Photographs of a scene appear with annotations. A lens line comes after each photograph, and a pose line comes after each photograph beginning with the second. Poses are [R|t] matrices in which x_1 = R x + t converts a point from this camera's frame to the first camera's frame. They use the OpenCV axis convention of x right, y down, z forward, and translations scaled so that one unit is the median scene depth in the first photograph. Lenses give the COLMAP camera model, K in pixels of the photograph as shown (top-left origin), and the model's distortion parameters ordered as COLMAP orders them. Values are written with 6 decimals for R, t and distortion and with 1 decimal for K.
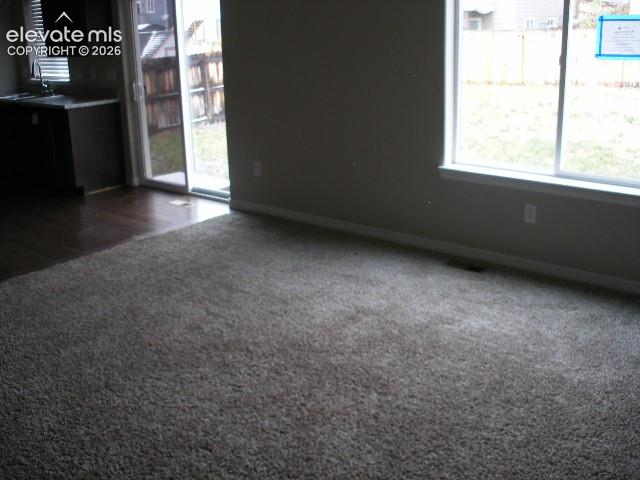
lens RADIAL K [[680.2, 0, 320.0], [0, 680.2, 228.7], [0, 0, 1]] dist [-0.209751, 0.232829]
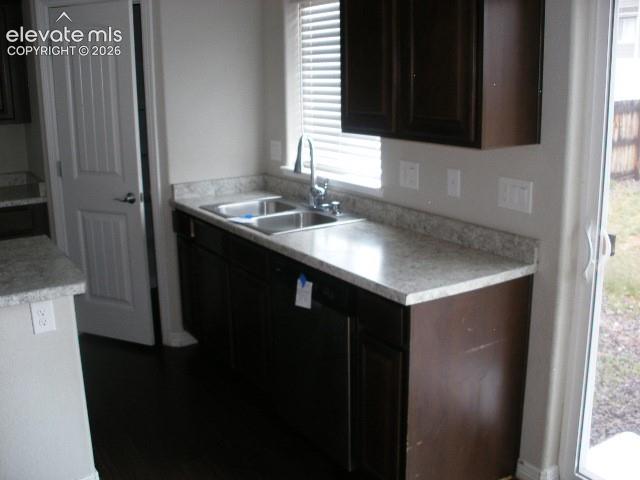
lens RADIAL K [[680.2, 0, 320.0], [0, 680.2, 228.7], [0, 0, 1]] dist [-0.209751, 0.232829]
pose [[0.950972, 0.073921, -0.300311, -0.308820], [-0.092416, 0.994571, -0.047835, -0.188130], [0.295145, 0.073244, 0.952641, 0.622314]]
